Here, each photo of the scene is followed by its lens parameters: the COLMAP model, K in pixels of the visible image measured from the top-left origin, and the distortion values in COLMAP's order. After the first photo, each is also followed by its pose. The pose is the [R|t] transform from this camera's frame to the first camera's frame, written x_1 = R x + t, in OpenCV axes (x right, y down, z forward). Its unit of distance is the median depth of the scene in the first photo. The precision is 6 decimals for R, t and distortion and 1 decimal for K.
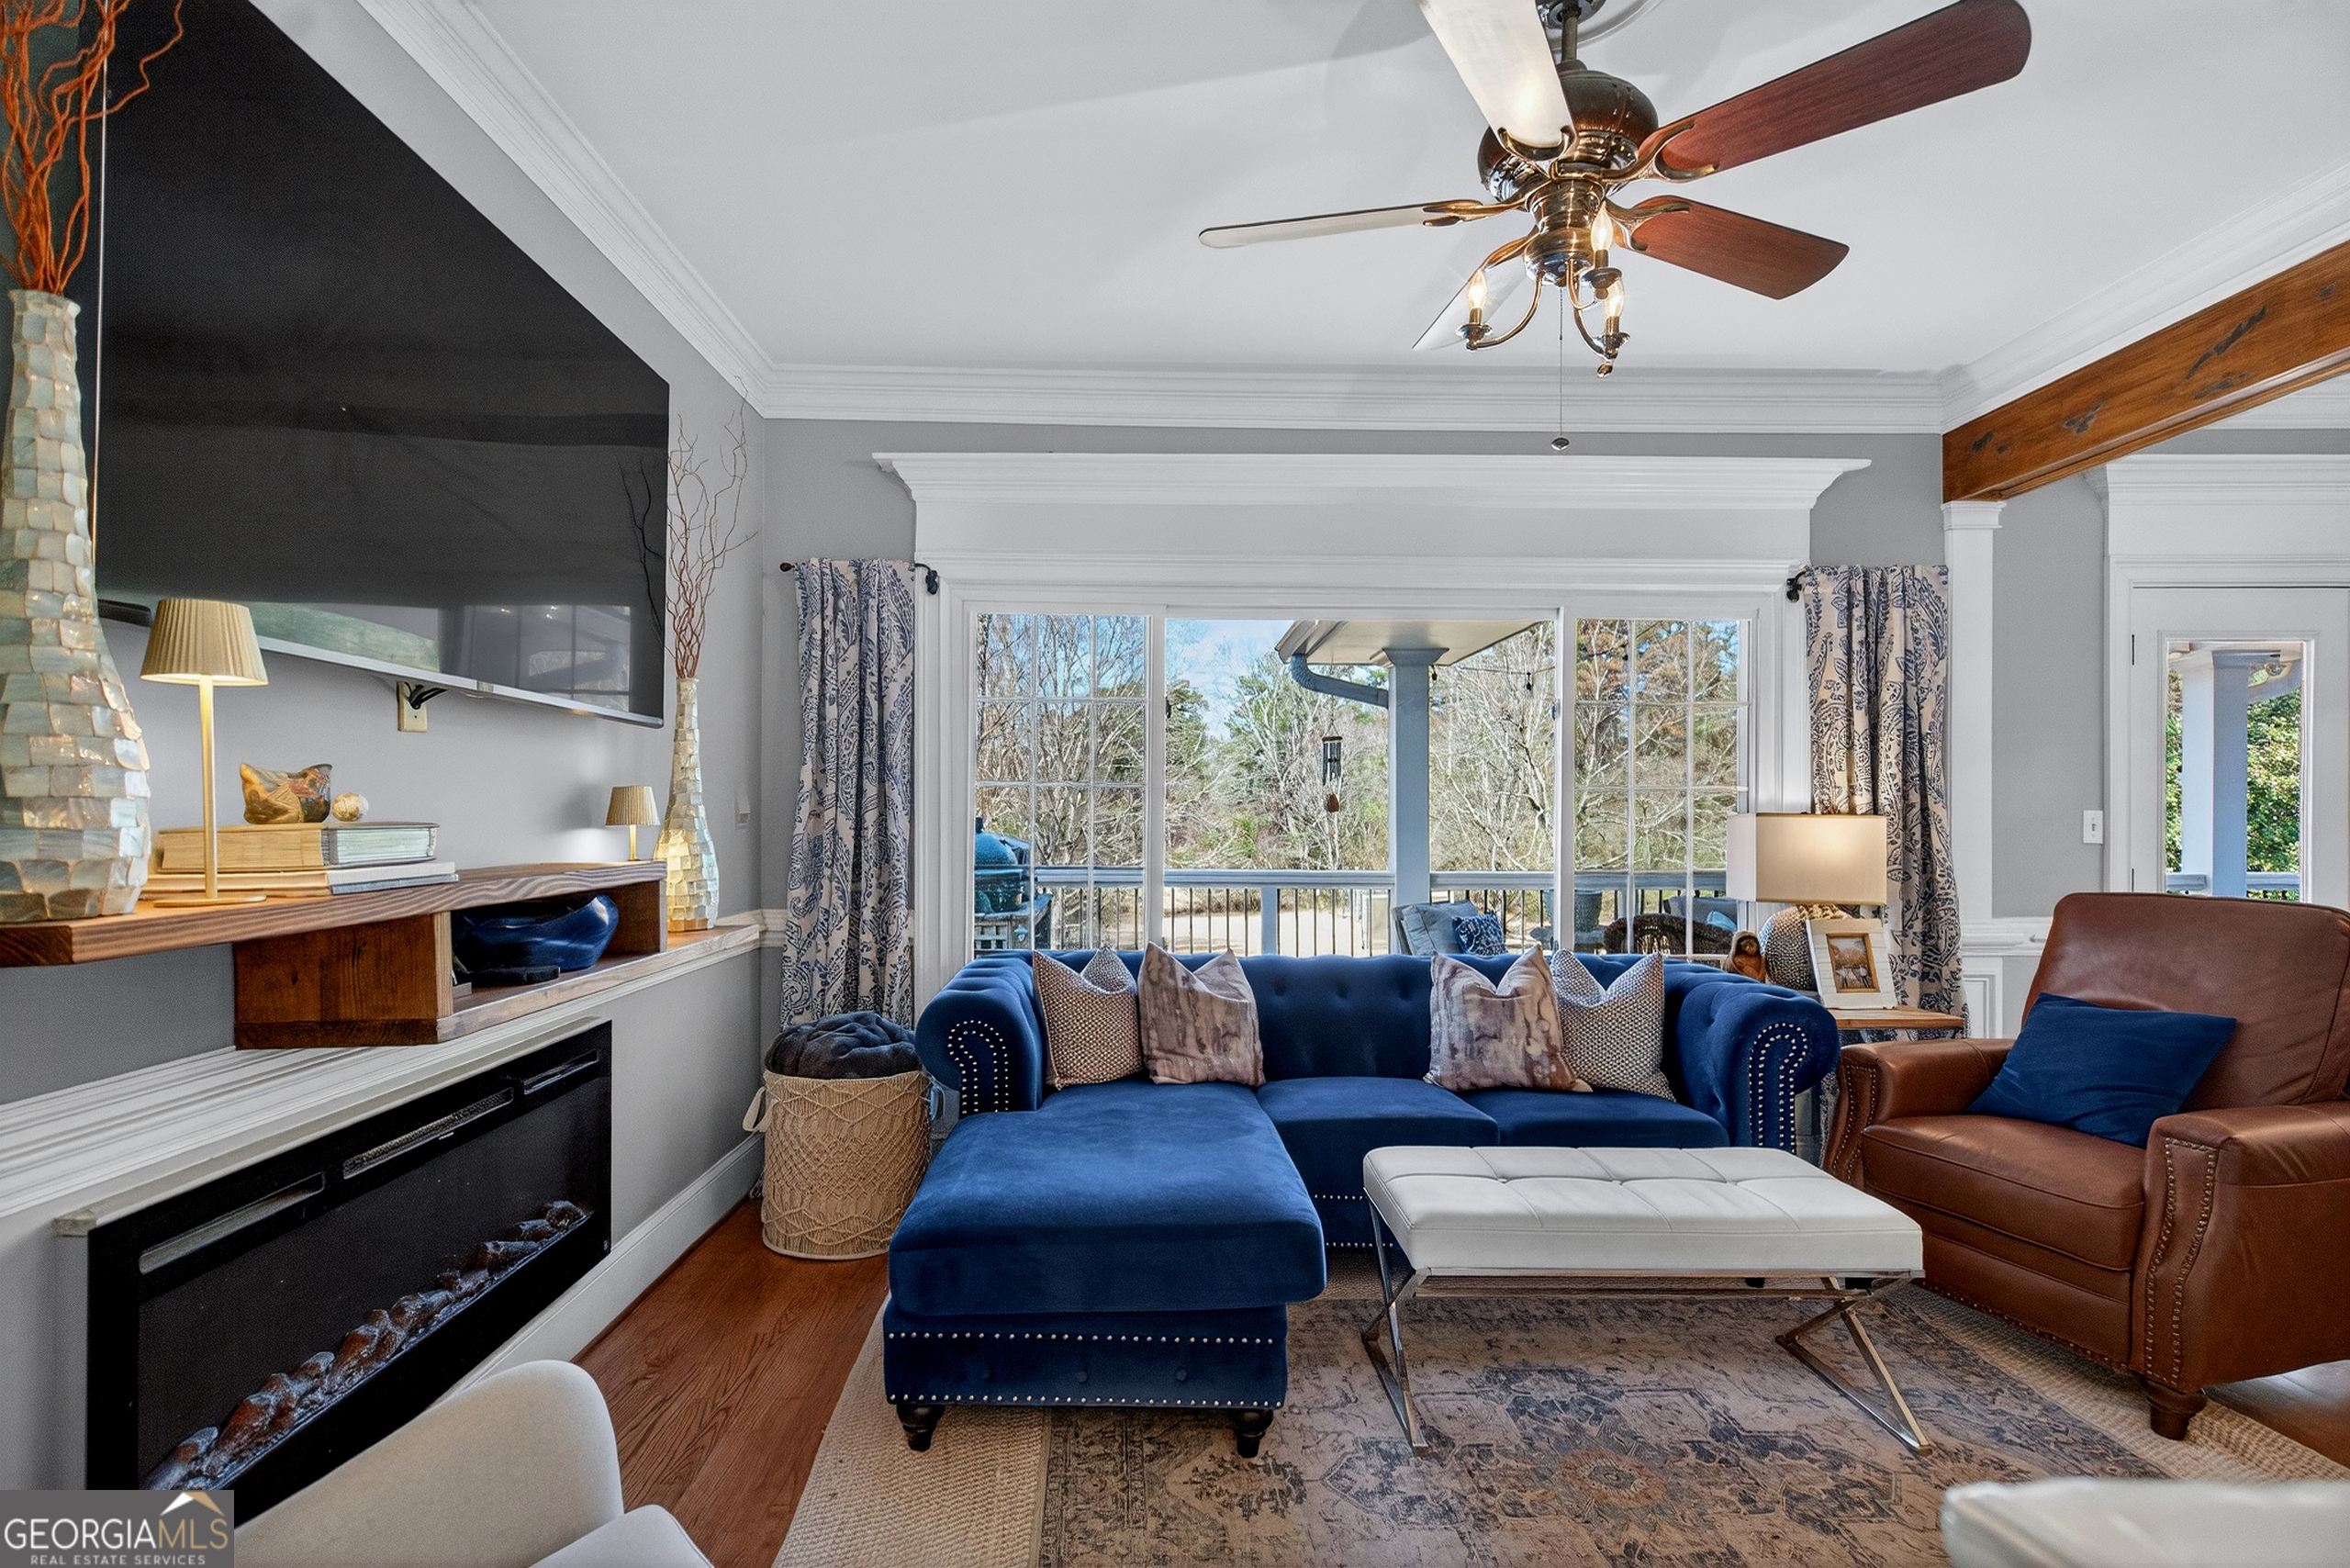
lens RADIAL K [[1096.8, 0, 1143.9], [0, 1096.8, 811.6], [0, 0, 1]] dist [-0.001563, -0.000331]
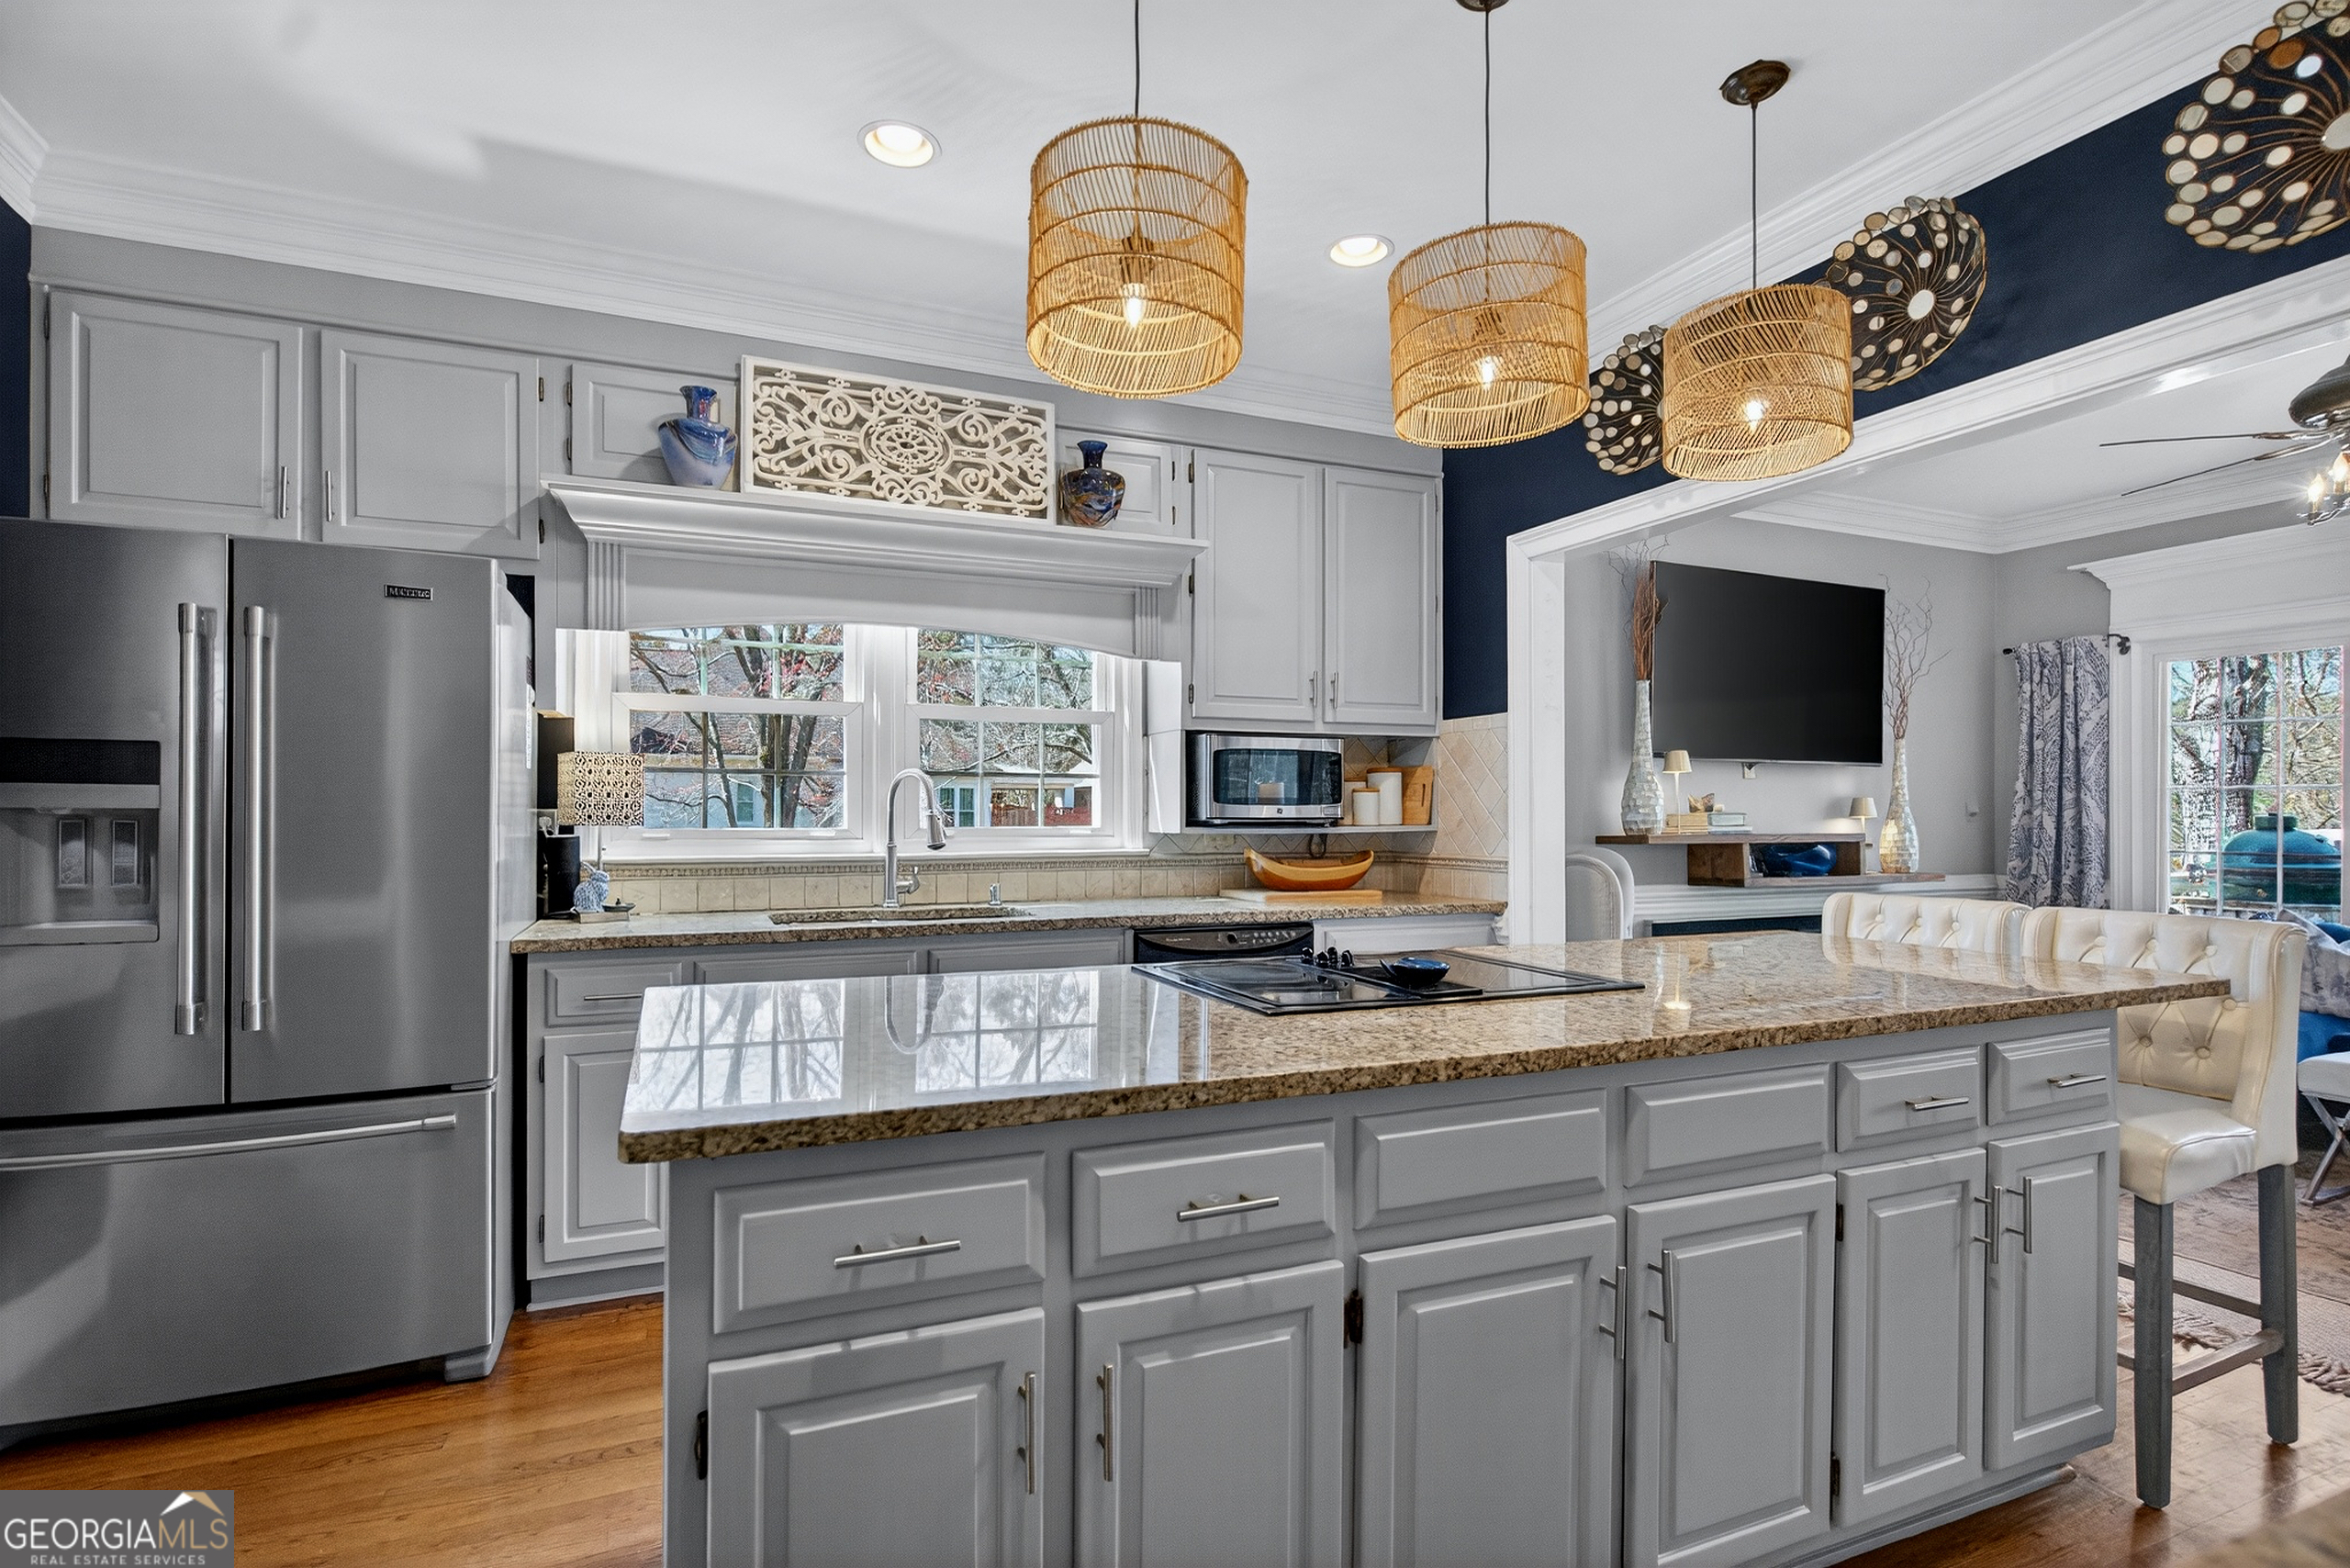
lens RADIAL K [[1129.3, 0, 1161.3], [0, 1129.3, 819.2], [0, 0, 1]] dist [-0.001204, -0.000350]
pose [[0.389319, 0.000765, -0.921103, 0.671133], [-0.000810, 1.000000, 0.000489, 0.011971], [0.921103, 0.000556, 0.389319, -0.707415]]
